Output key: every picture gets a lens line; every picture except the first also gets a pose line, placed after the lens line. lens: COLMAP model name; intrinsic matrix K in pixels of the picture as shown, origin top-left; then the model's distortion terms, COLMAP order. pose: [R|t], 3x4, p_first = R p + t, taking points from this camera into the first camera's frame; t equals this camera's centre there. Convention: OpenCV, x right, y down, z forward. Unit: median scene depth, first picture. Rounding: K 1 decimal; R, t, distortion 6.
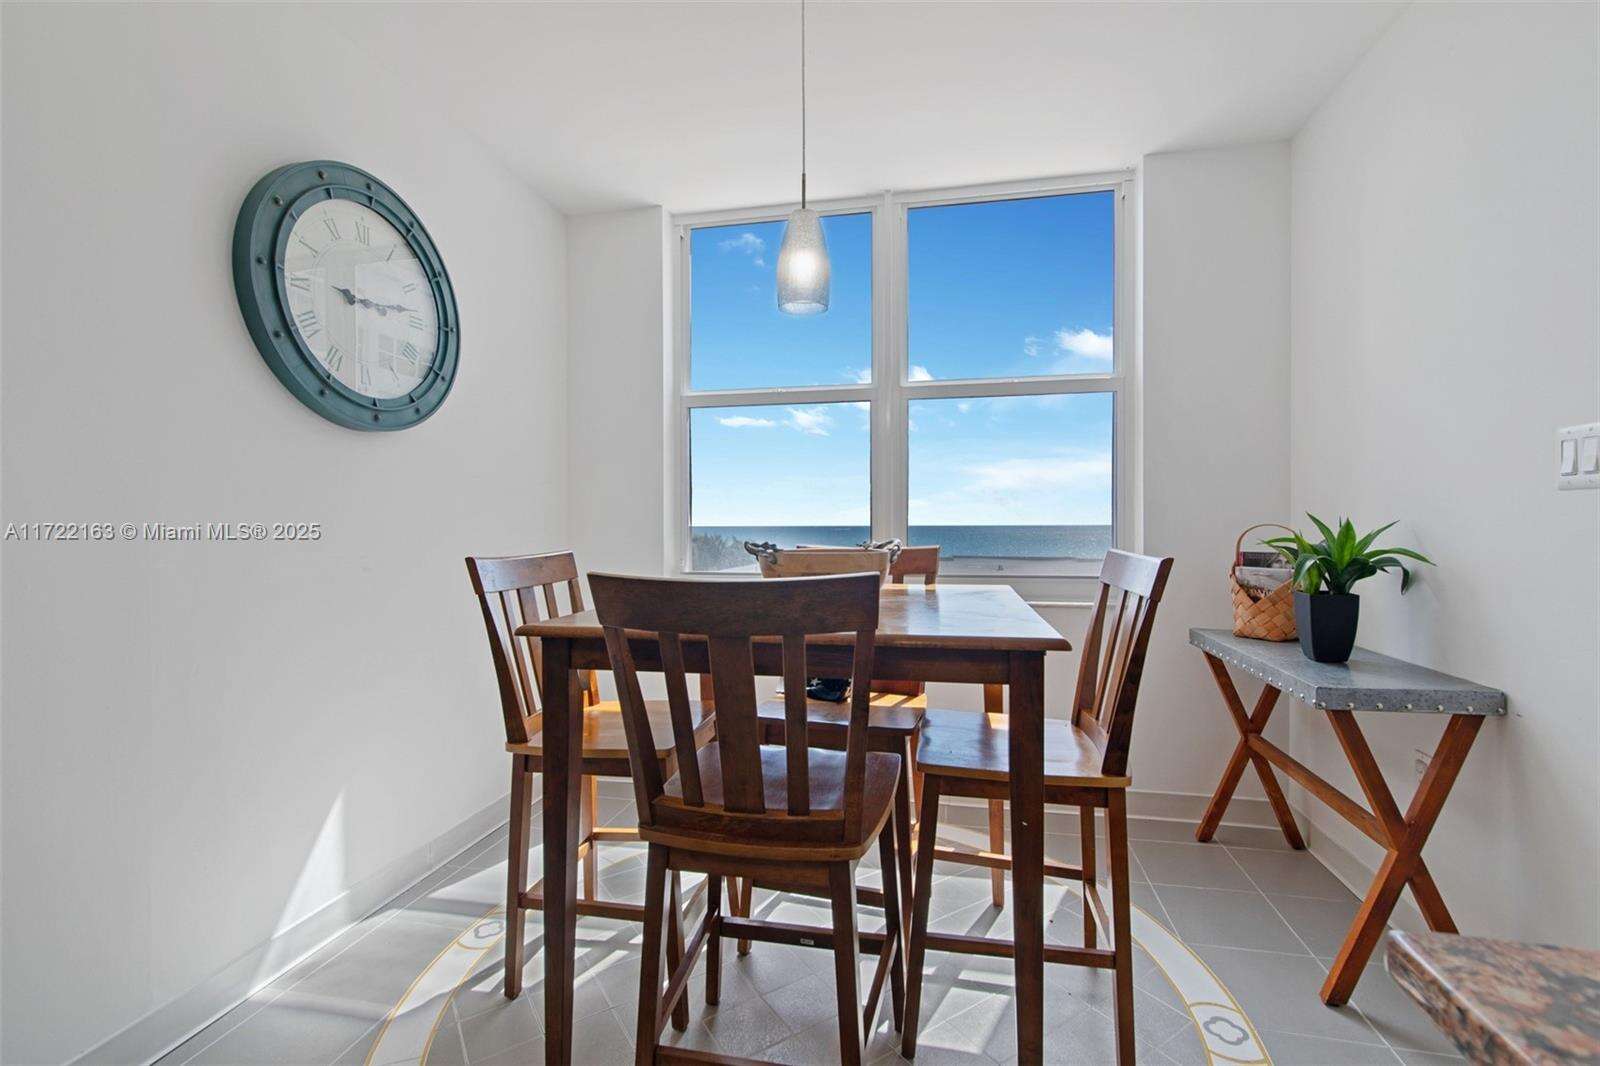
lens RADIAL K [[703.0, 0, 794.2], [0, 703.0, 517.8], [0, 0, 1]] dist [-0.010676, 0.005907]
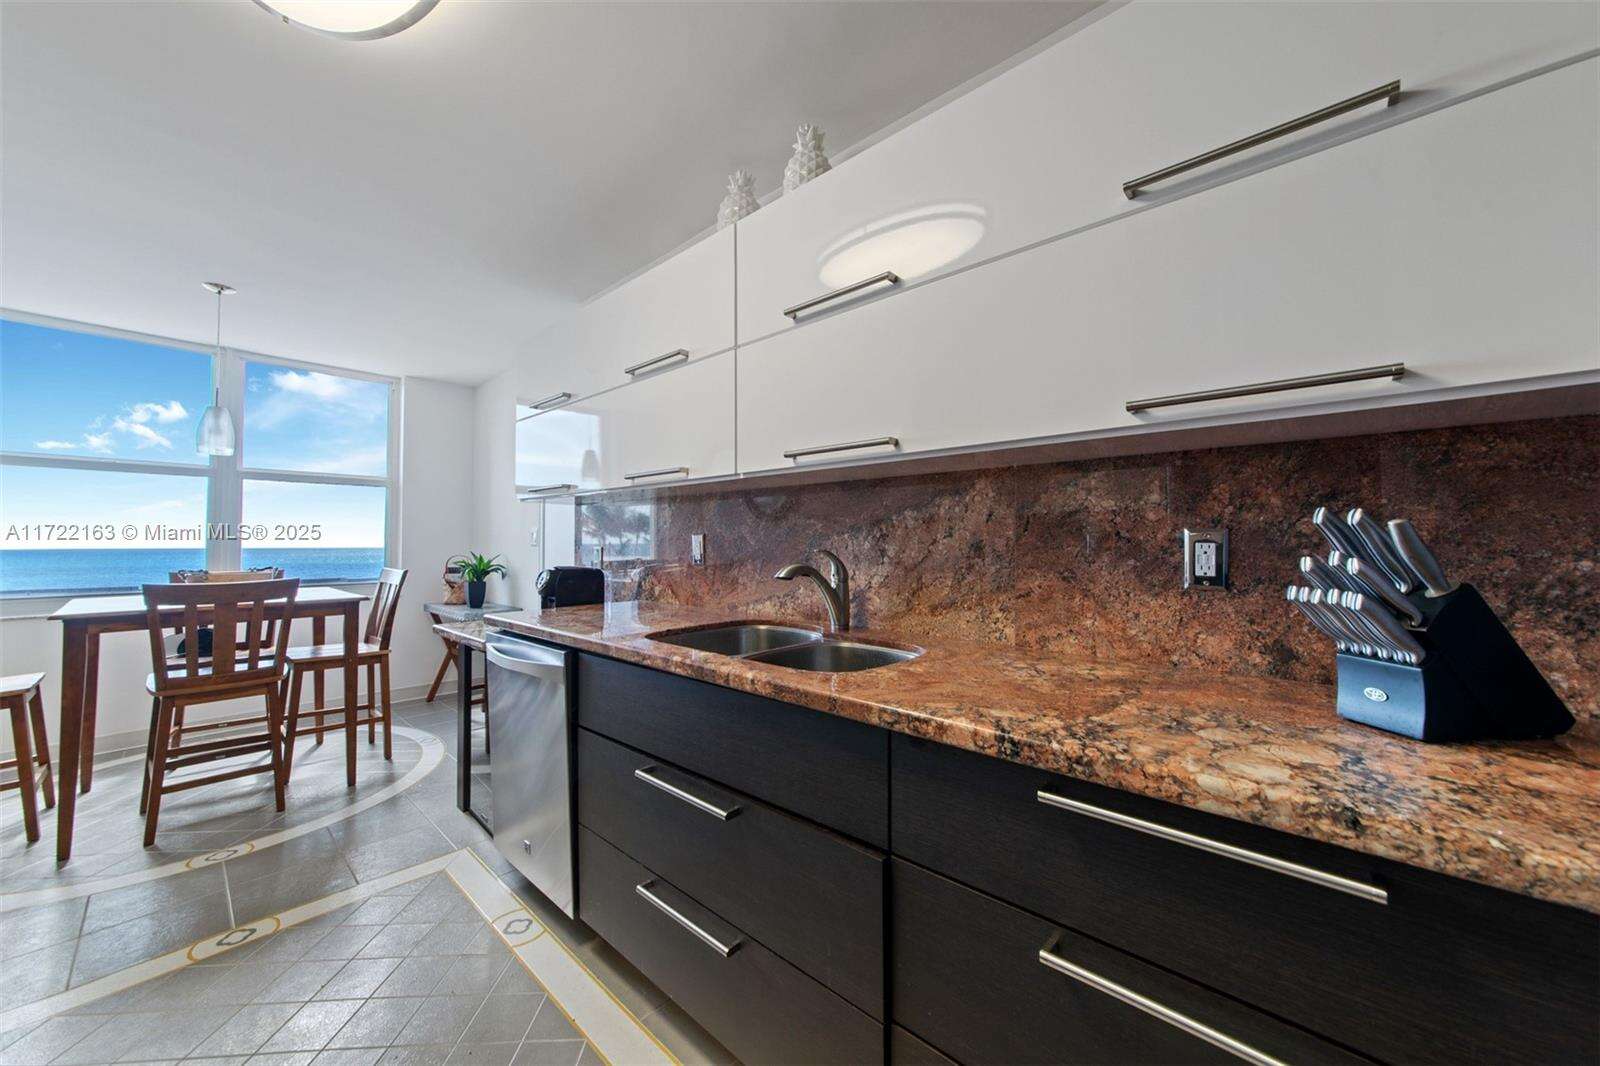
lens RADIAL K [[570.2, 0, 800.0], [0, 570.2, 533.0], [0, 0, 1]] dist [-0.000332, 0.000035]
pose [[0.490577, 0.021269, 0.871138, -0.524481], [-0.008779, 0.999772, -0.019466, -0.046162], [-0.871354, 0.001902, 0.490652, -1.139497]]
